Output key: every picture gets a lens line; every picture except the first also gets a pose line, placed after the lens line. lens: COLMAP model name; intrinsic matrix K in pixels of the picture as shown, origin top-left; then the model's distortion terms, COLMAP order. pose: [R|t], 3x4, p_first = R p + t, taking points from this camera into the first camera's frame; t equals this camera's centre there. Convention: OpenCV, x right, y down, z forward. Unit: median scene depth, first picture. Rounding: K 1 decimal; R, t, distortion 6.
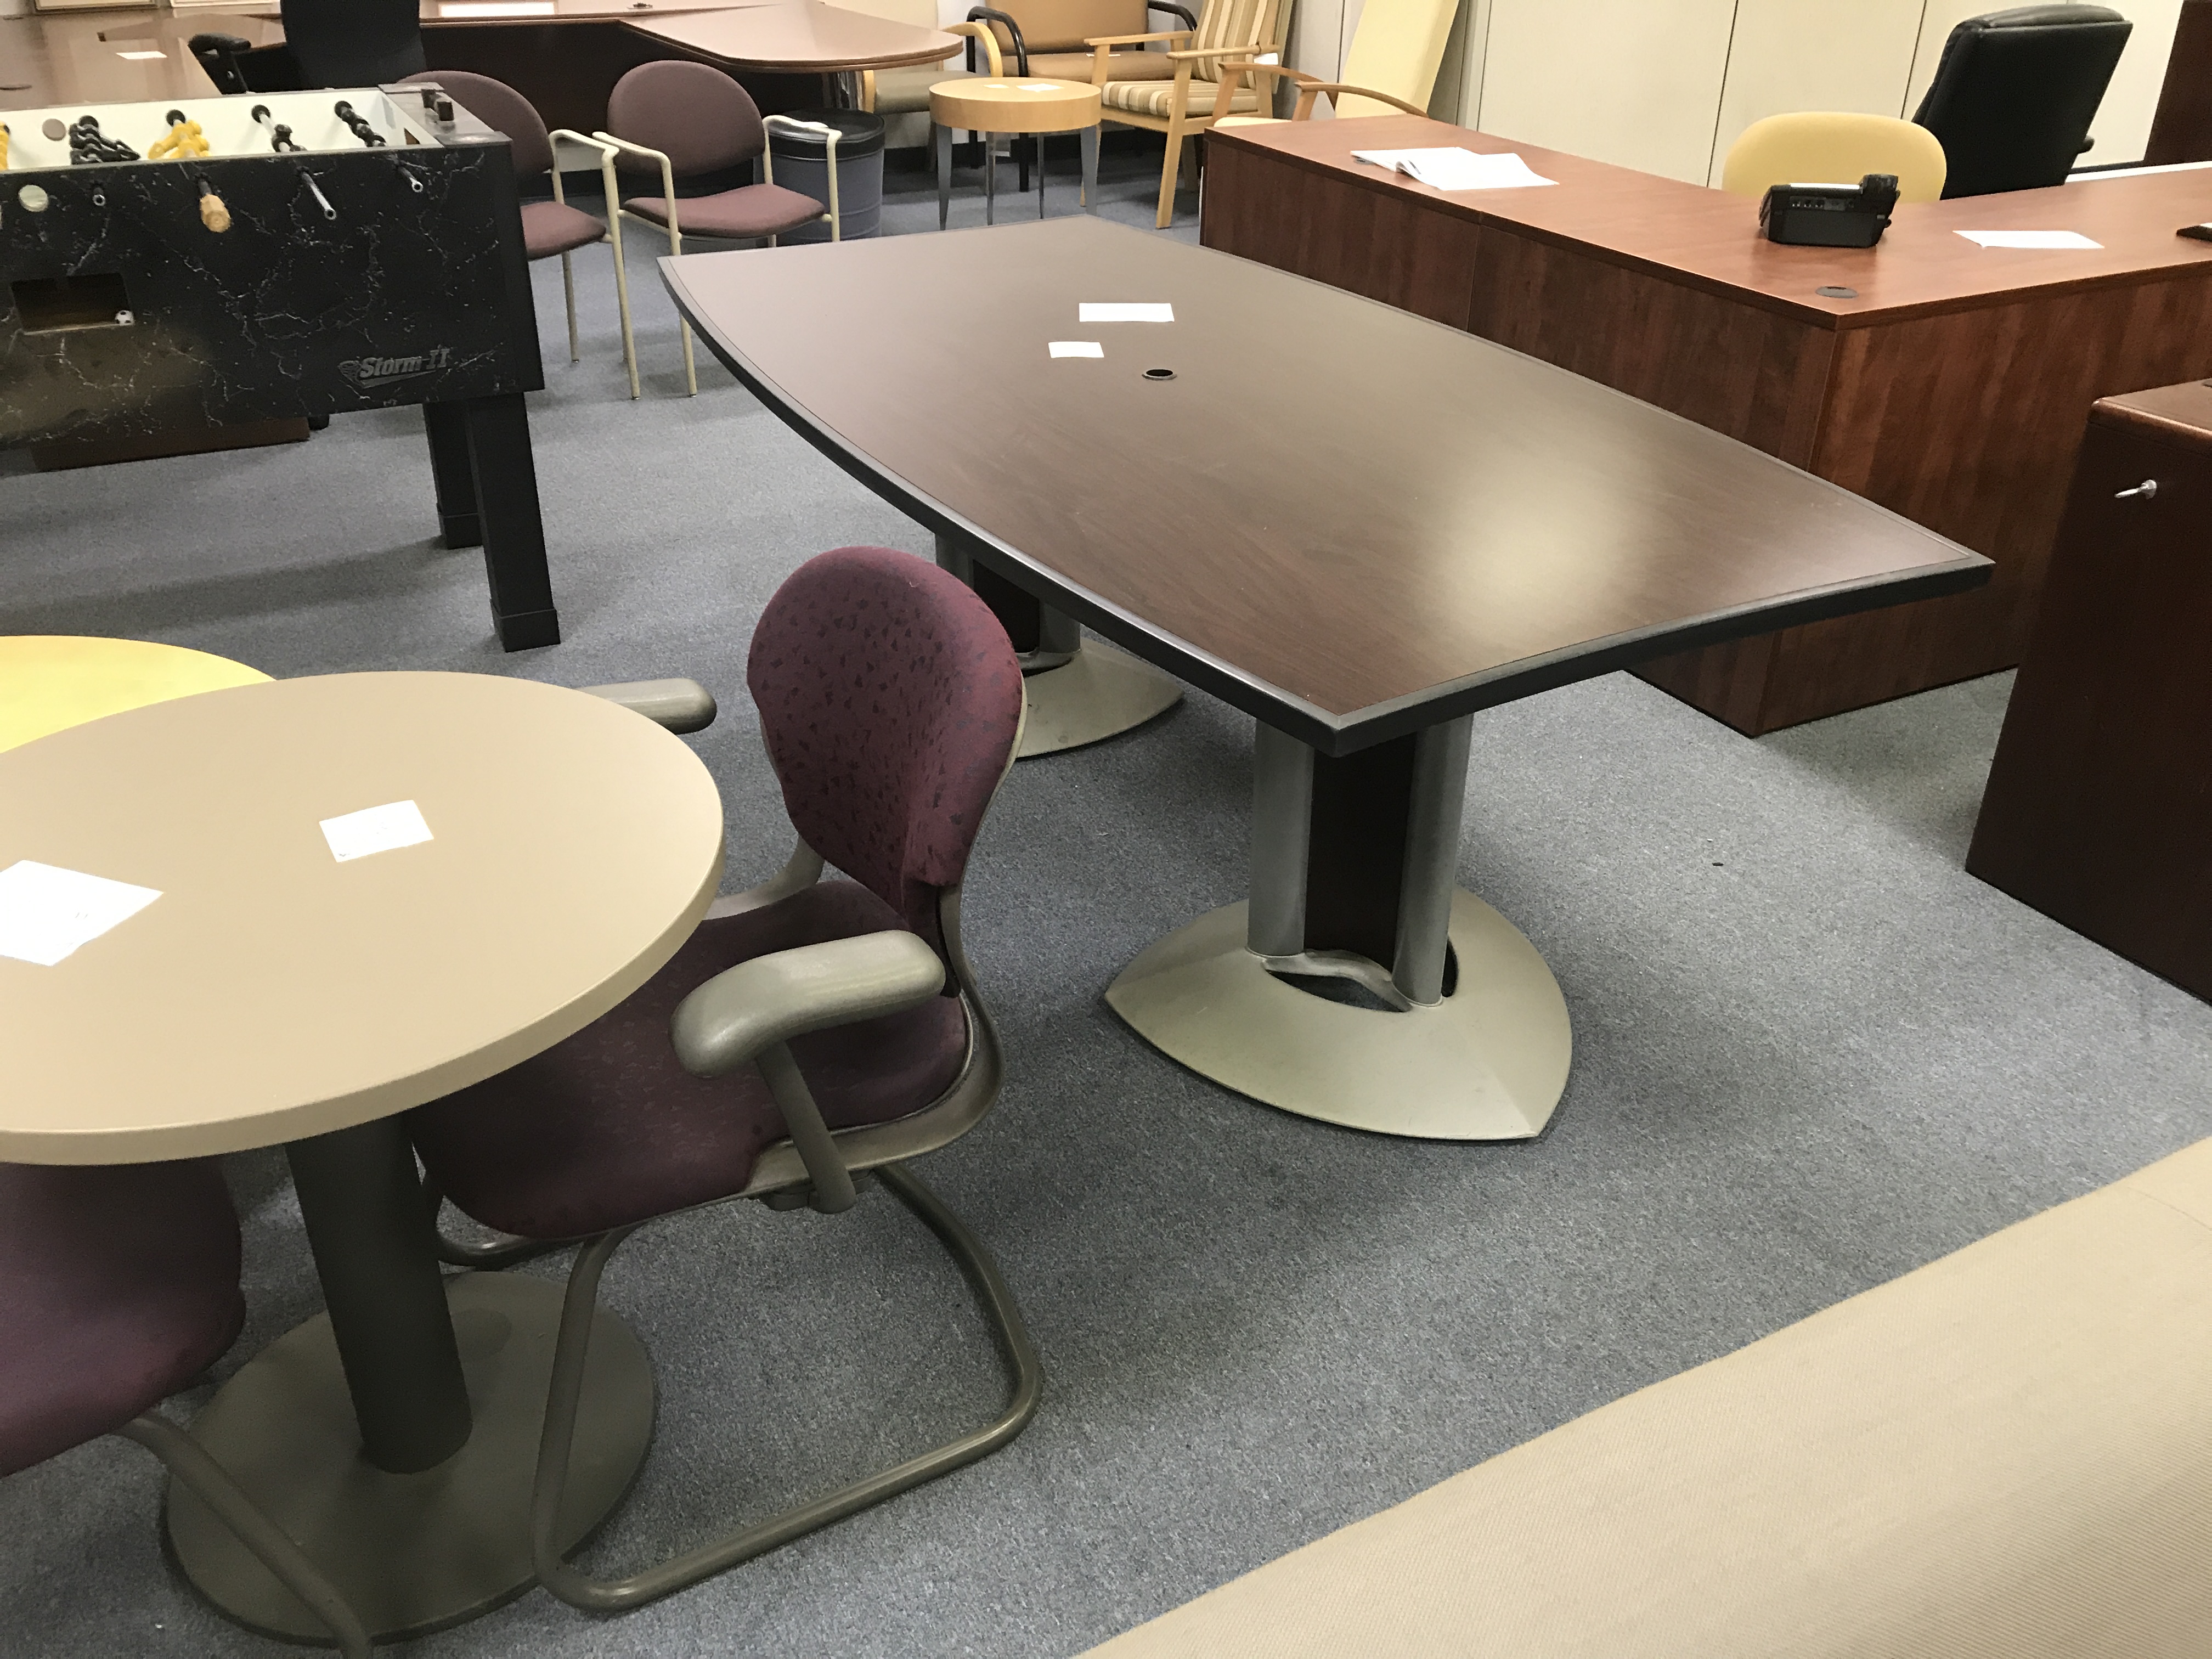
lens RADIAL K [[1832.6, 0, 1106.0], [0, 1832.6, 829.5], [0, 0, 1]] dist [0.035500, -0.006380]
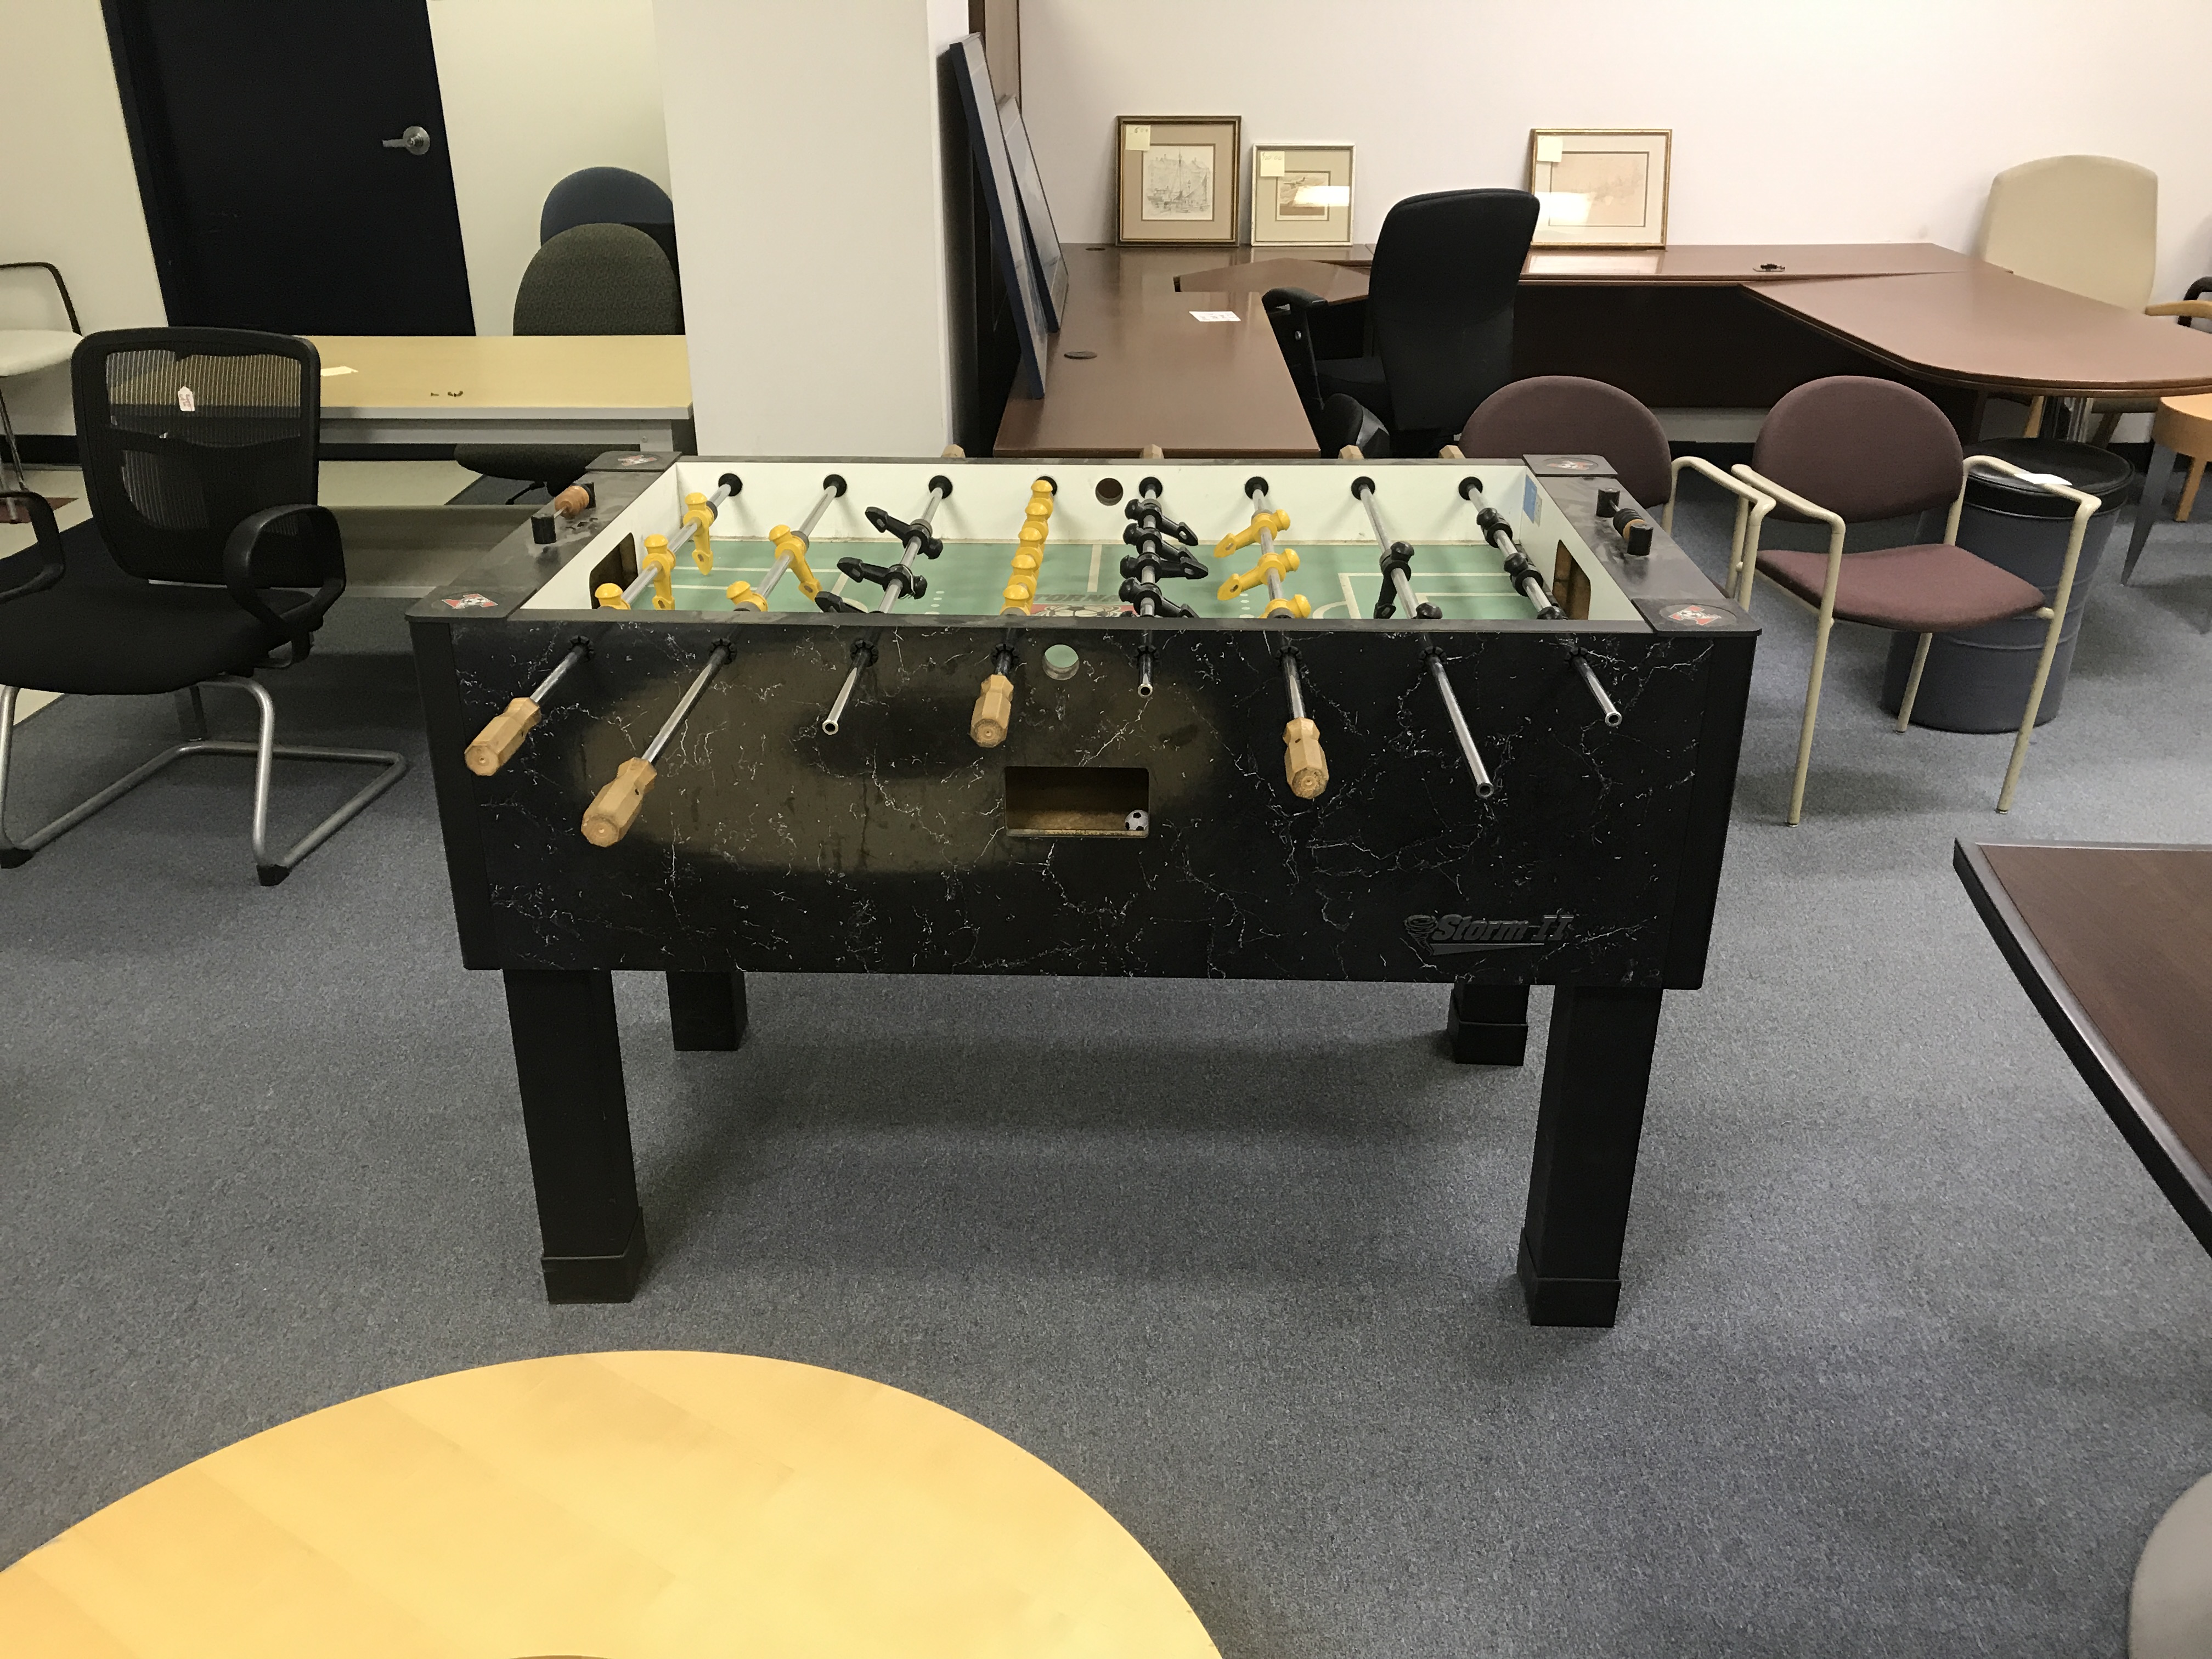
lens RADIAL K [[1795.8, 0, 1106.0], [0, 1795.8, 829.5], [0, 0, 1]] dist [-0.003689, -0.011650]
pose [[0.881349, 0.192432, -0.431502, -0.193711], [-0.221964, 0.974877, -0.018609, -0.198060], [0.417080, 0.112179, 0.901920, 0.305157]]
